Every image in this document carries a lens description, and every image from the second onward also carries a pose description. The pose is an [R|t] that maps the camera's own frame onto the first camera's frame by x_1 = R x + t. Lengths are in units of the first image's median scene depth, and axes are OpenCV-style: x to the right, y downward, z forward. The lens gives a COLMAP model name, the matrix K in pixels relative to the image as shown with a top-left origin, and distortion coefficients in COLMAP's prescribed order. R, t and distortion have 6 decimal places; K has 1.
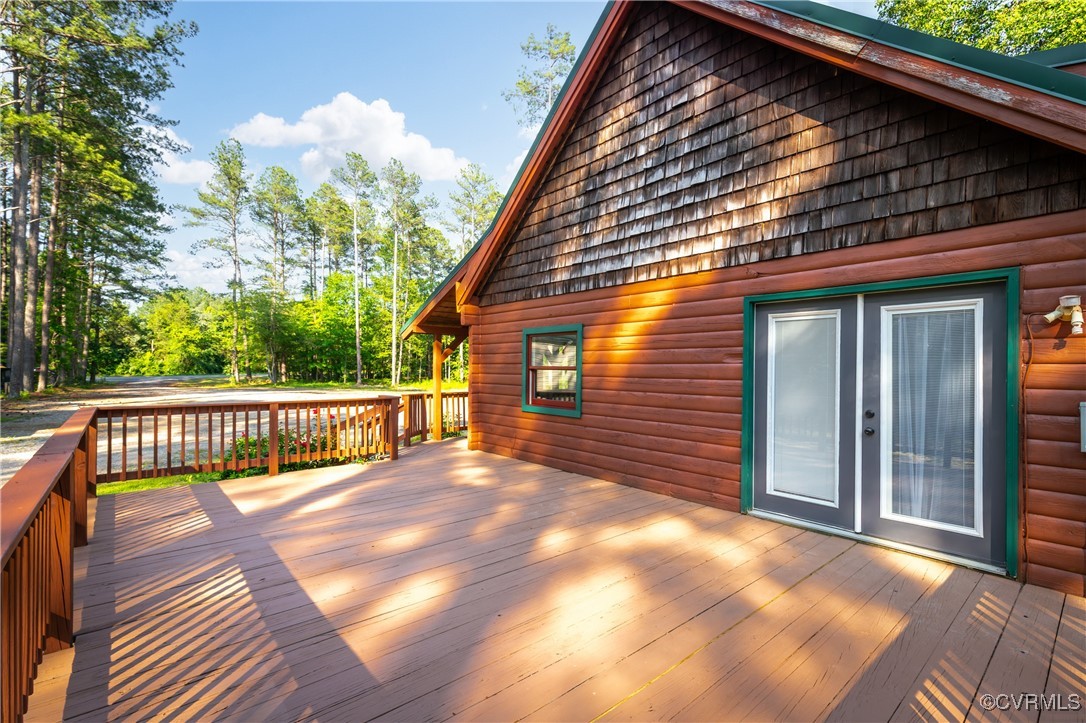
lens RADIAL K [[492.5, 0, 548.8], [0, 492.5, 366.0], [0, 0, 1]] dist [-0.001939, 0.000539]
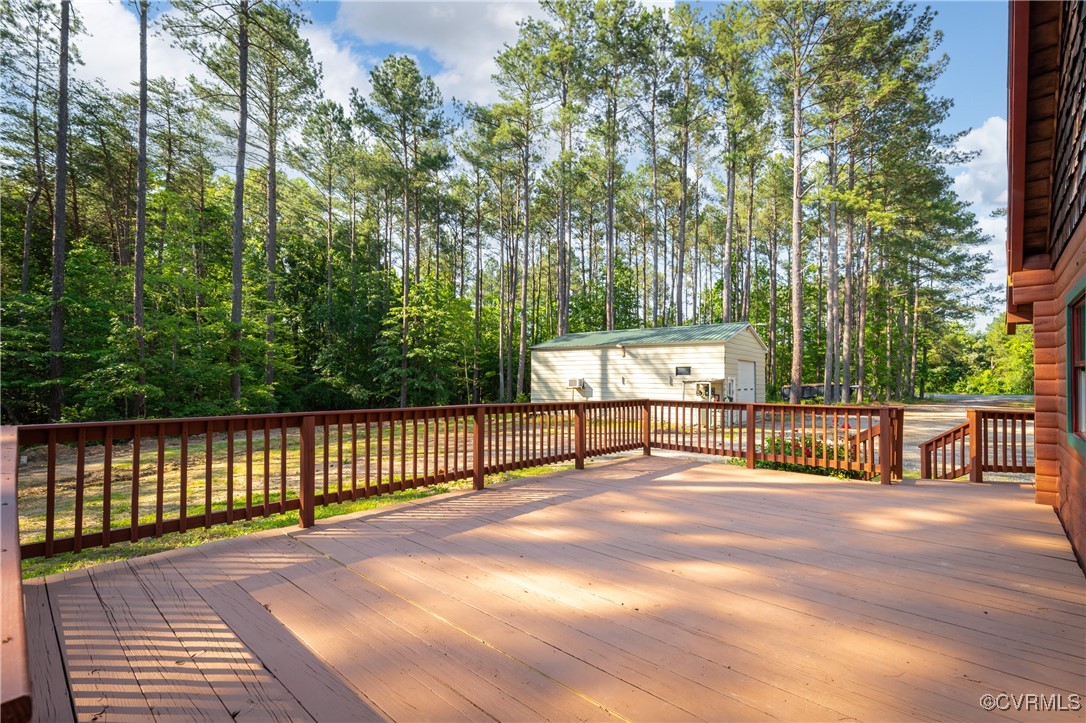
lens RADIAL K [[492.5, 0, 548.8], [0, 492.5, 366.0], [0, 0, 1]] dist [-0.001939, 0.000539]
pose [[0.136789, -0.029568, -0.990159, 0.079820], [-0.008172, 0.999487, -0.030976, 0.003847], [0.990567, 0.012328, 0.136477, 0.060369]]
